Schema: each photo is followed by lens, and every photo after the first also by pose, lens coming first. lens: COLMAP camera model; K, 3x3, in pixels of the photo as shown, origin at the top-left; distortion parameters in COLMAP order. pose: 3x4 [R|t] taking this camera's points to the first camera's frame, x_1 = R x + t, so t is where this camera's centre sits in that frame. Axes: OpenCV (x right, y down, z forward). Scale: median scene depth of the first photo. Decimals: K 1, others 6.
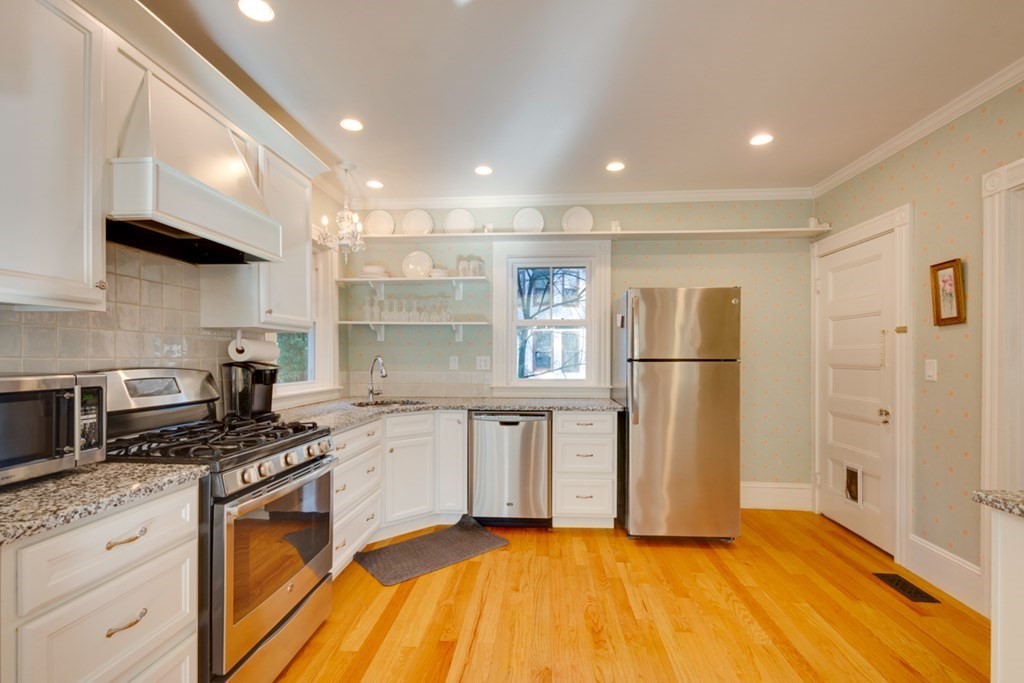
lens RADIAL K [[462.5, 0, 512.7], [0, 462.5, 355.2], [0, 0, 1]] dist [0.003791, -0.000059]
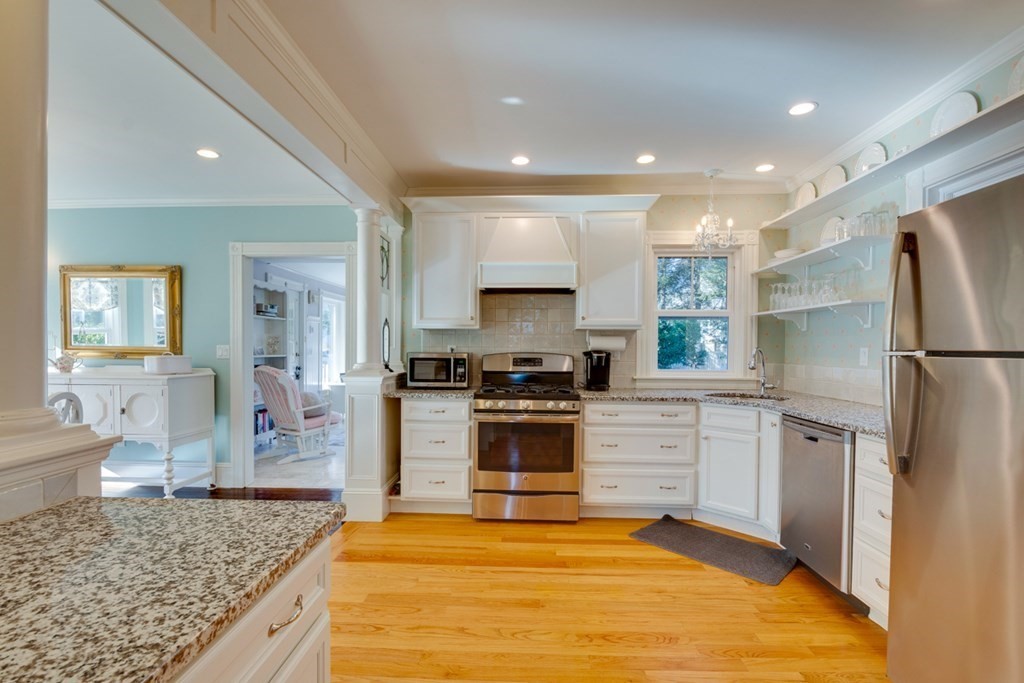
lens RADIAL K [[462.5, 0, 512.7], [0, 462.5, 355.2], [0, 0, 1]] dist [0.003791, -0.000059]
pose [[0.029283, 0.012141, -0.999497, 0.698245], [-0.002399, 0.999924, 0.012076, 0.007347], [0.999568, 0.002044, 0.029309, 0.491396]]
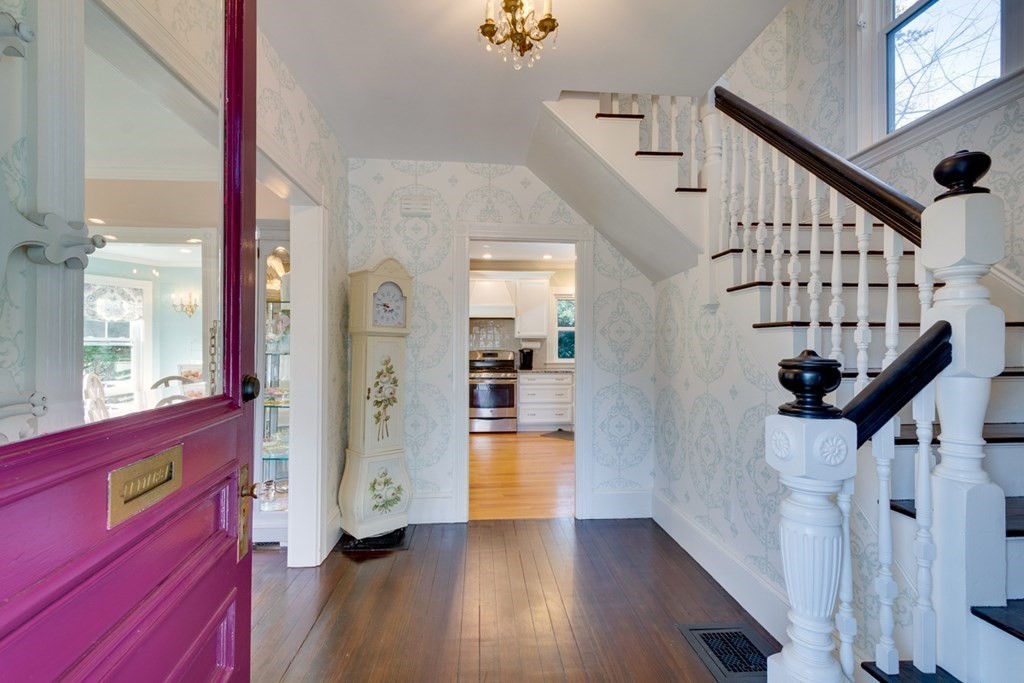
lens RADIAL K [[455.7, 0, 513.1], [0, 455.7, 346.6], [0, 0, 1]] dist [0.006783, -0.000294]
pose [[0.152464, -0.007093, -0.988284, 1.678690], [0.004079, 0.999970, -0.006548, 0.012360], [0.988301, -0.003033, 0.152489, 0.343904]]
